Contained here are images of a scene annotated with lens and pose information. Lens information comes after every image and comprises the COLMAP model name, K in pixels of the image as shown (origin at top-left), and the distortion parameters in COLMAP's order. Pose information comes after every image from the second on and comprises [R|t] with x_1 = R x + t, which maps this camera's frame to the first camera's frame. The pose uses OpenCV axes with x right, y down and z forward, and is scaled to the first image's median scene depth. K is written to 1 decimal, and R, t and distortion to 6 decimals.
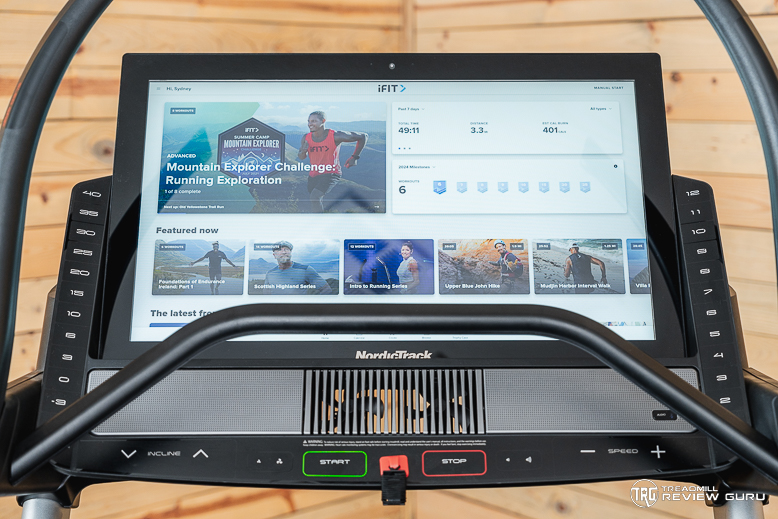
lens RADIAL K [[1053.9, 0, 387.1], [0, 1053.9, 262.6], [0, 0, 1]] dist [0.093008, 0.000000]
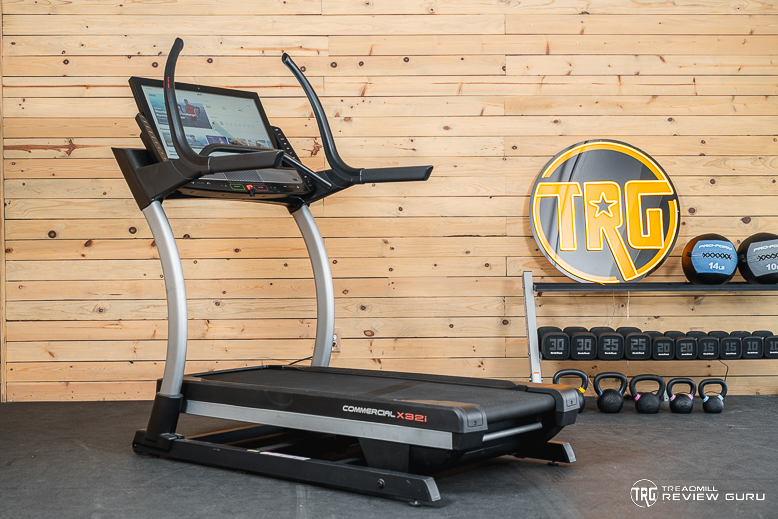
lens RADIAL K [[1143.9, 0, 387.0], [0, 1143.9, 259.7], [0, 0, 1]] dist [0.030471, 0.000000]
pose [[0.650676, -0.015732, 0.759192, -2.641442], [0.139948, 0.985144, -0.099530, 0.877907], [-0.746348, 0.171010, 0.643211, -1.840919]]
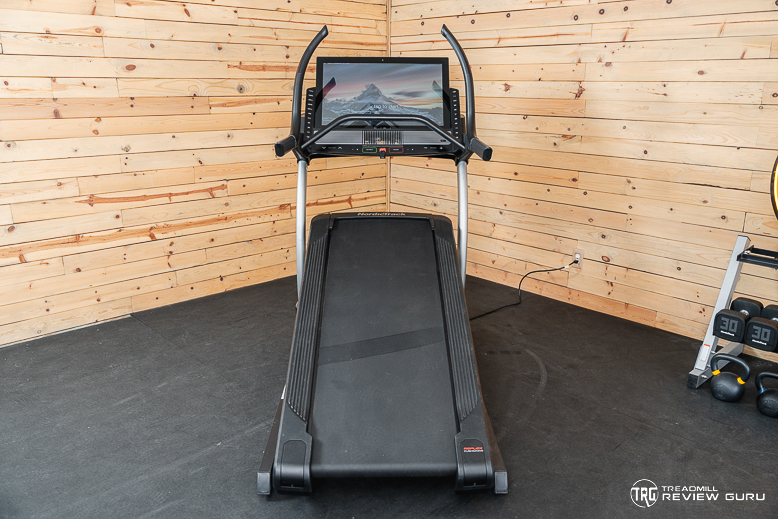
lens RADIAL K [[640.0, 0, 388.3], [0, 640.0, 258.0], [0, 0, 1]] dist [-0.001172, 0.009369]
pose [[0.999951, 0.002572, 0.009609, 0.005402], [-0.003478, 0.995425, 0.095488, 0.373558], [-0.009319, -0.095516, 0.995384, -1.688854]]
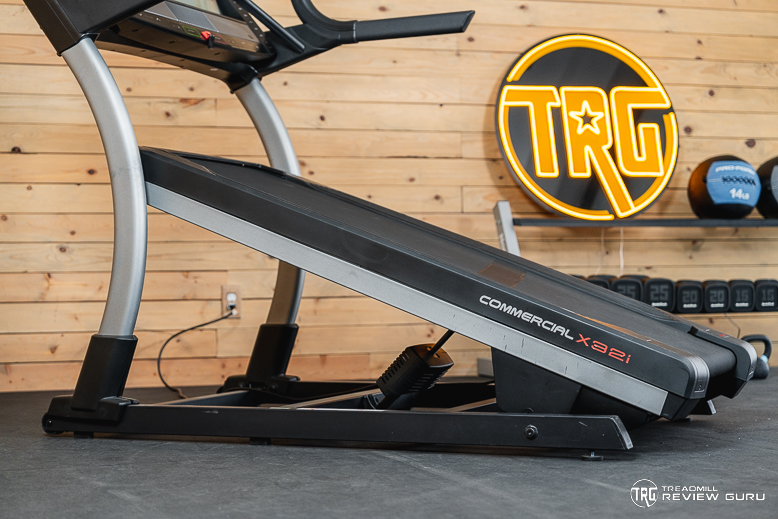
lens RADIAL K [[1393.6, 0, 390.3], [0, 1393.6, 257.7], [0, 0, 1]] dist [0.026930, 0.000000]
pose [[0.432570, 0.008036, 0.901565, -2.657335], [0.172470, 0.980756, -0.091493, 1.039524], [-0.884951, 0.195070, 0.422860, -0.651409]]
